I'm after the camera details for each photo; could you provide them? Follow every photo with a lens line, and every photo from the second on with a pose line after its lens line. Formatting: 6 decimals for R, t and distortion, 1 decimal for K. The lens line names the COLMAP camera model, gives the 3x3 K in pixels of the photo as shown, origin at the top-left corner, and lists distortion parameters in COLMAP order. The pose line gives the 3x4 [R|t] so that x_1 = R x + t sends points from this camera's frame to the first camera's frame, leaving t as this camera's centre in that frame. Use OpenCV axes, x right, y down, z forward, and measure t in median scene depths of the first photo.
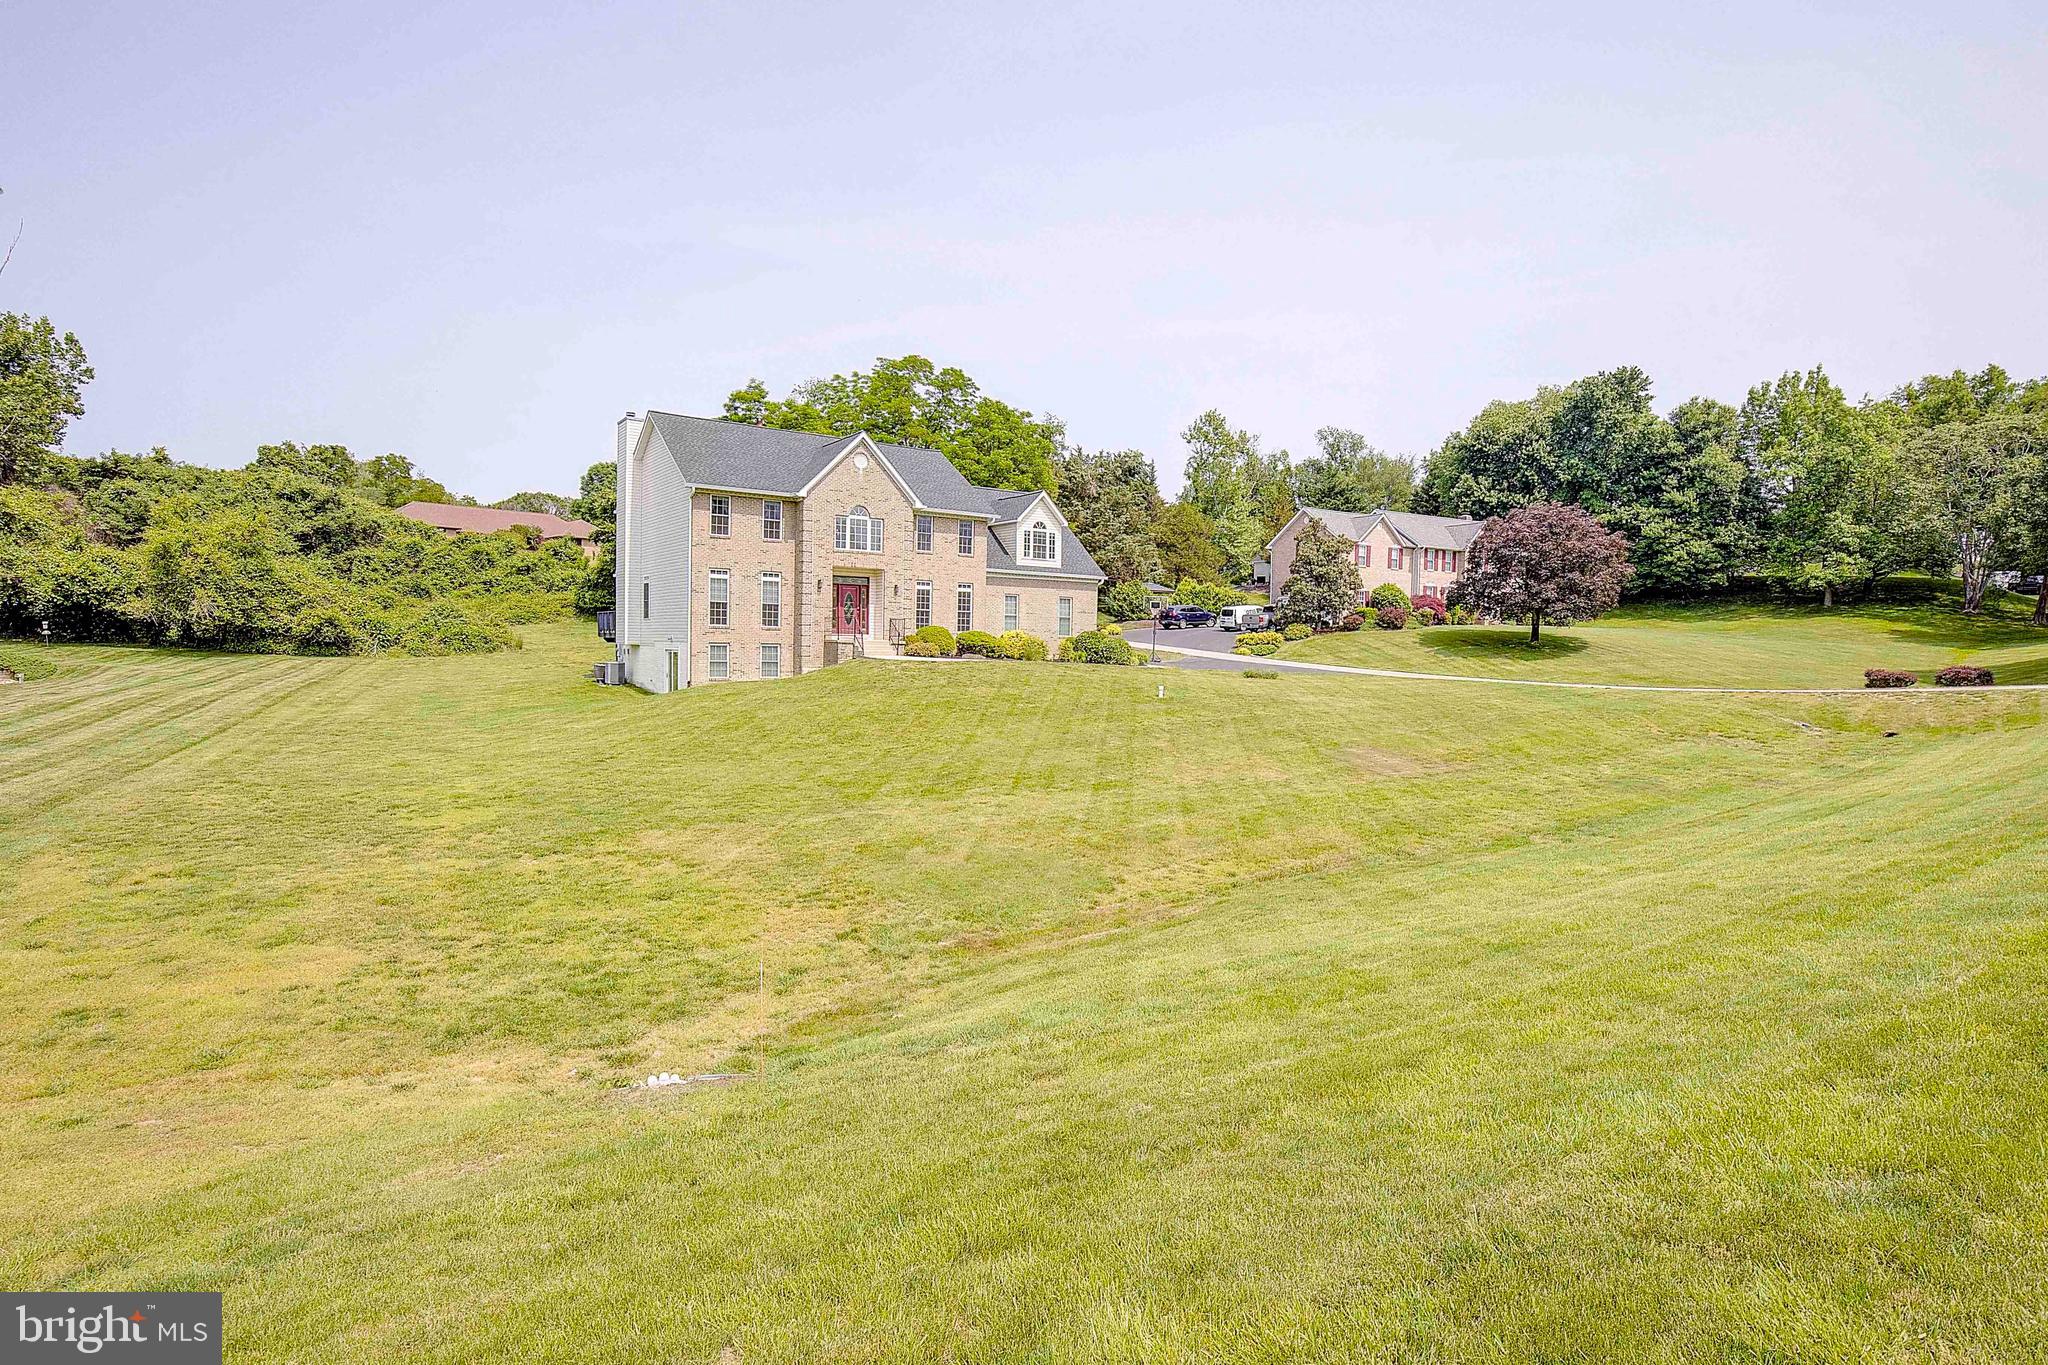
lens RADIAL K [[1118.6, 0, 1019.7], [0, 1118.6, 672.8], [0, 0, 1]] dist [-0.005171, -0.000588]
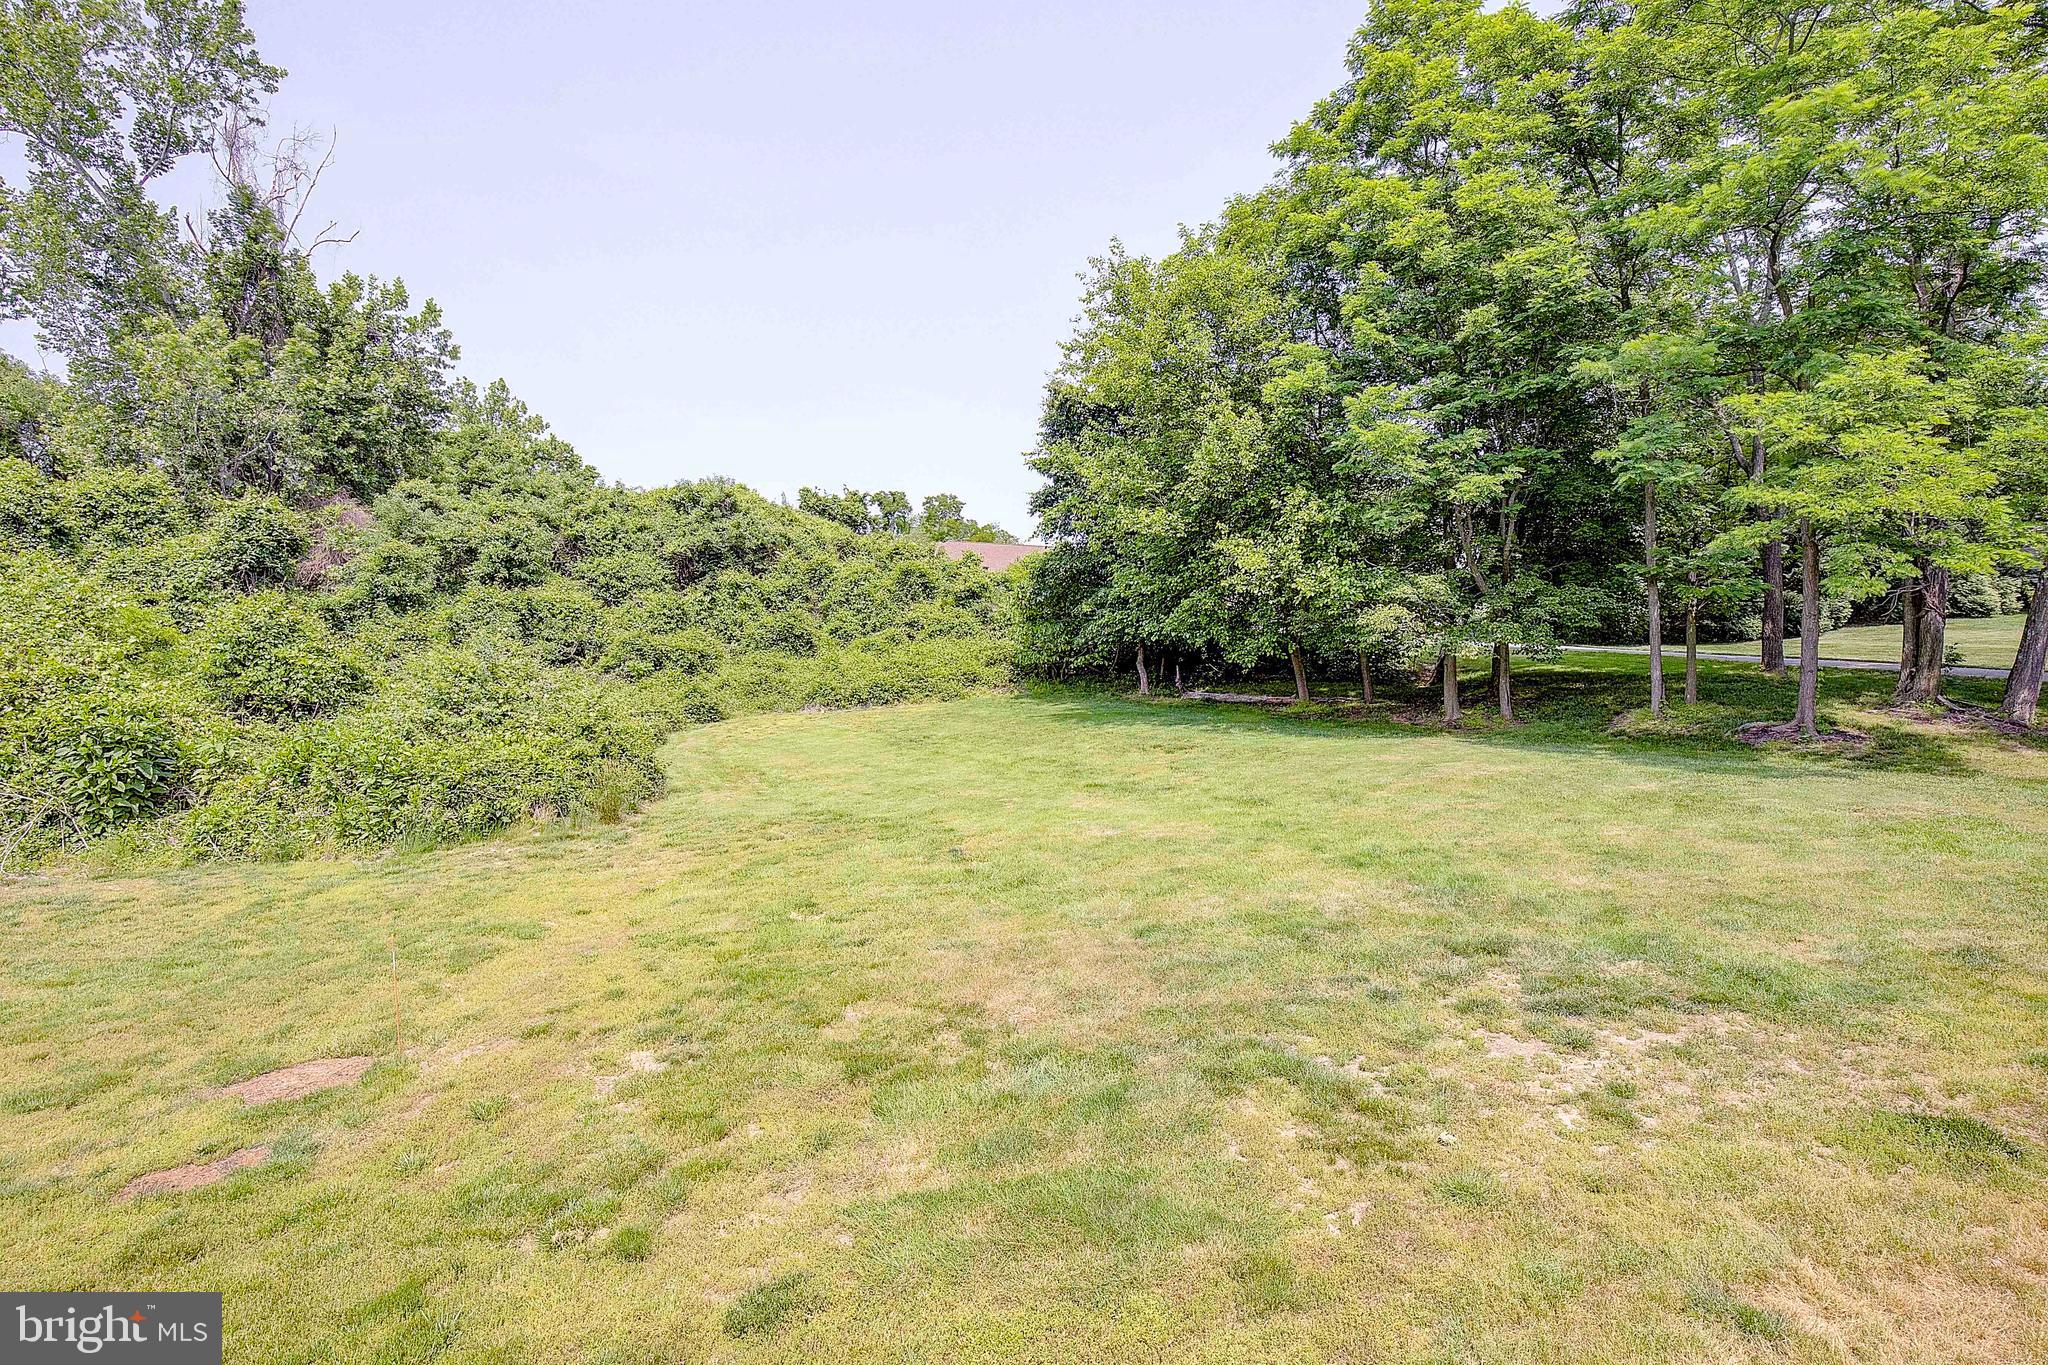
lens RADIAL K [[957.5, 0, 1020.0], [0, 957.5, 679.4], [0, 0, 1]] dist [-0.026428, 0.000484]
pose [[0.856200, -0.001713, -0.516641, -0.328651], [-0.016423, 0.999399, -0.030532, -0.069907], [0.516383, 0.034626, 0.855658, 1.118631]]
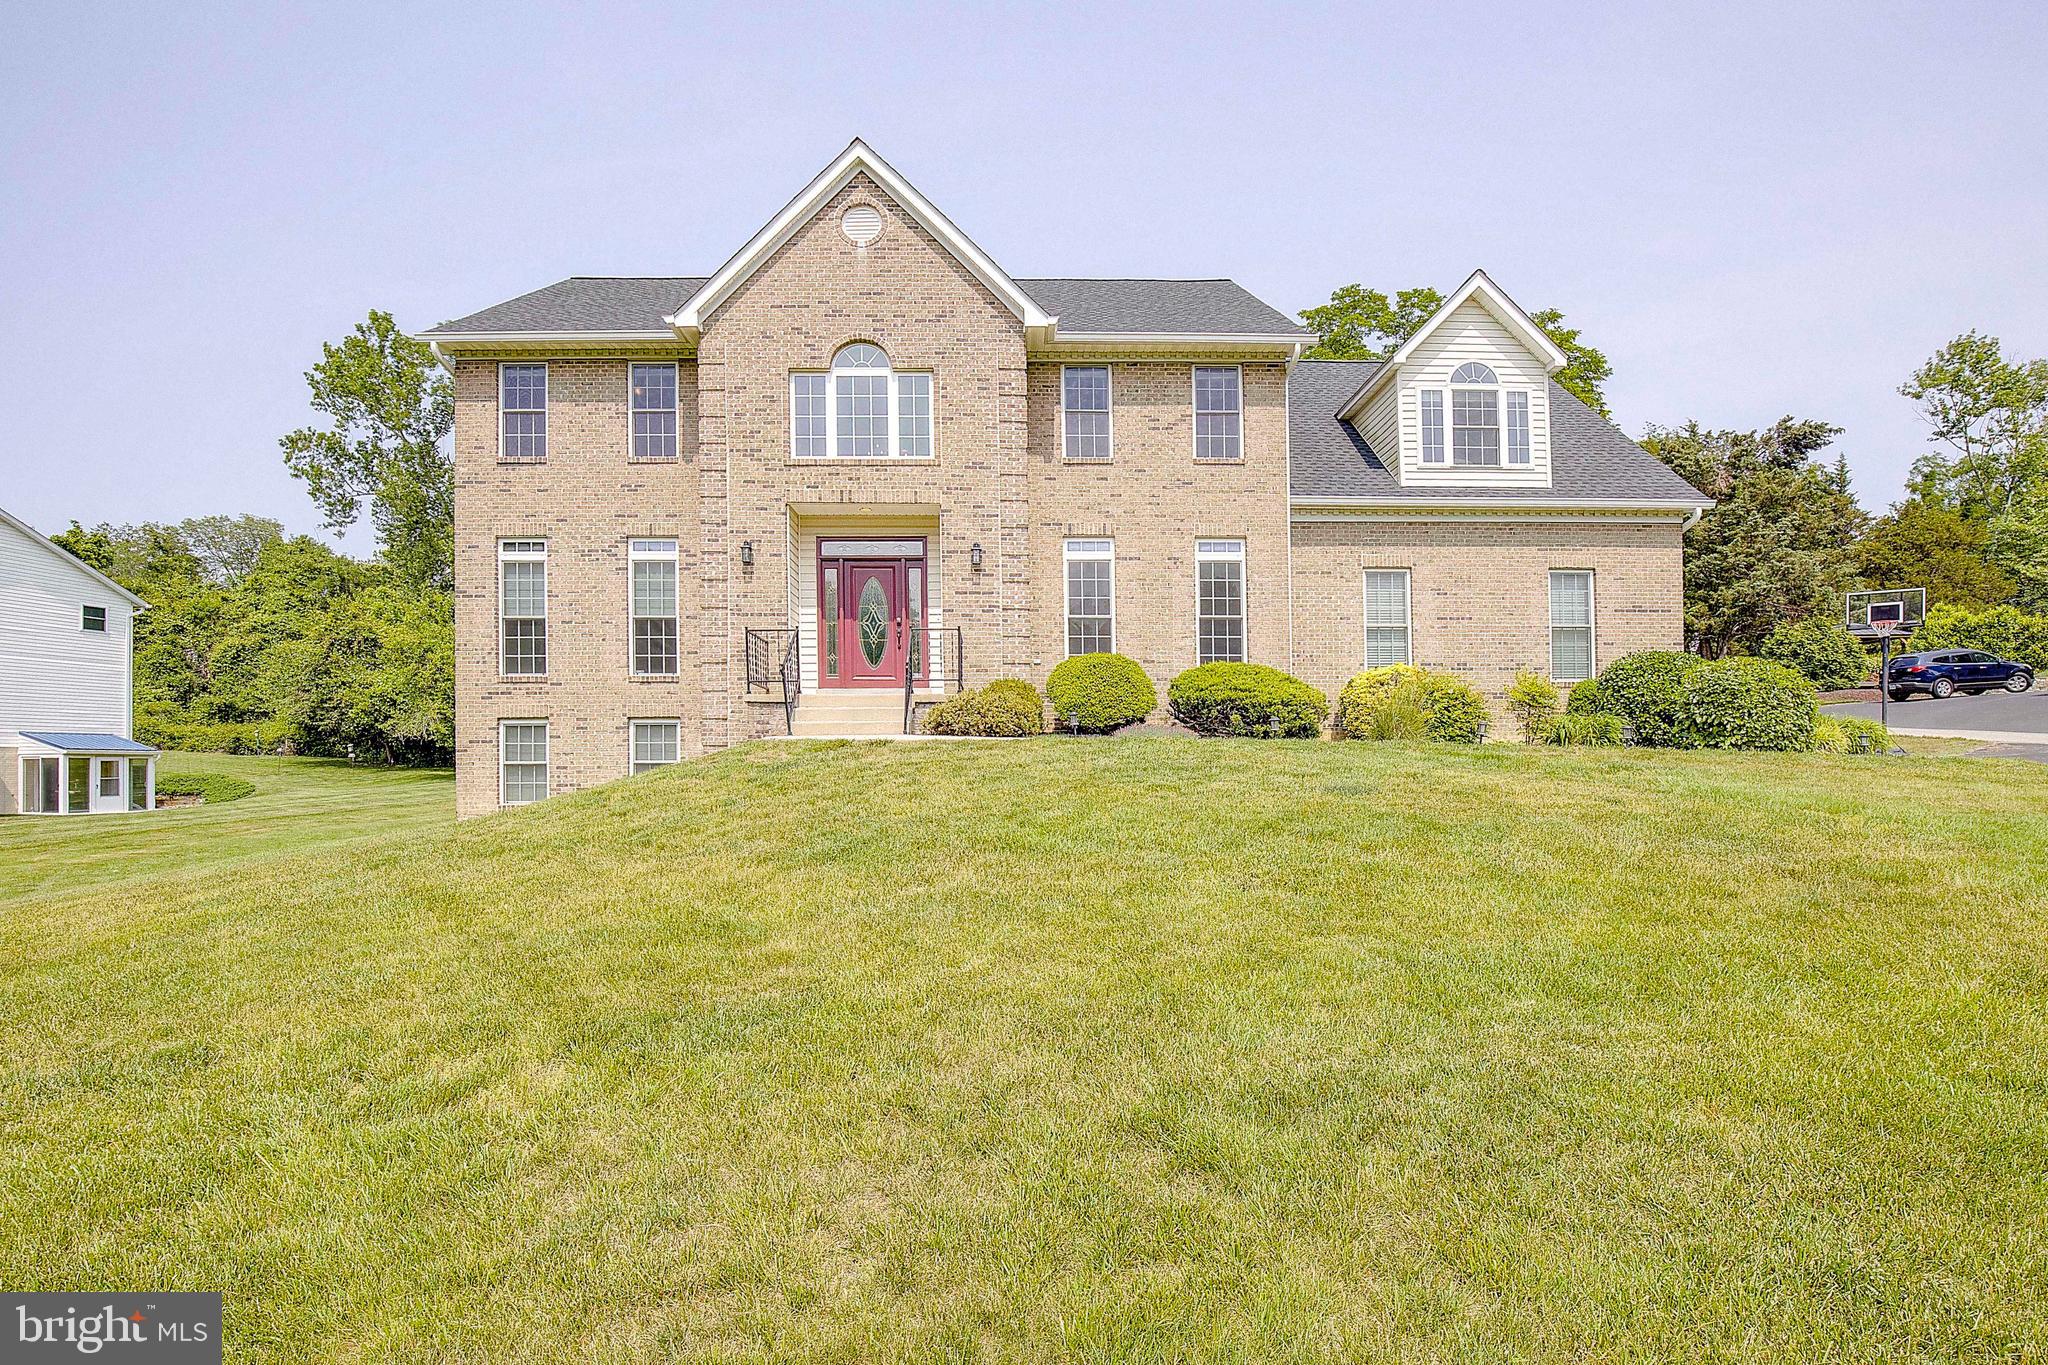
lens RADIAL K [[957.5, 0, 1018.0], [0, 957.5, 751.1], [0, 0, 1]] dist [-0.026428, 0.000484]
pose [[0.823206, -0.031403, -0.566874, 0.065882], [0.005094, 0.998837, -0.047935, 0.002913], [0.567720, 0.036573, 0.822409, 0.667948]]
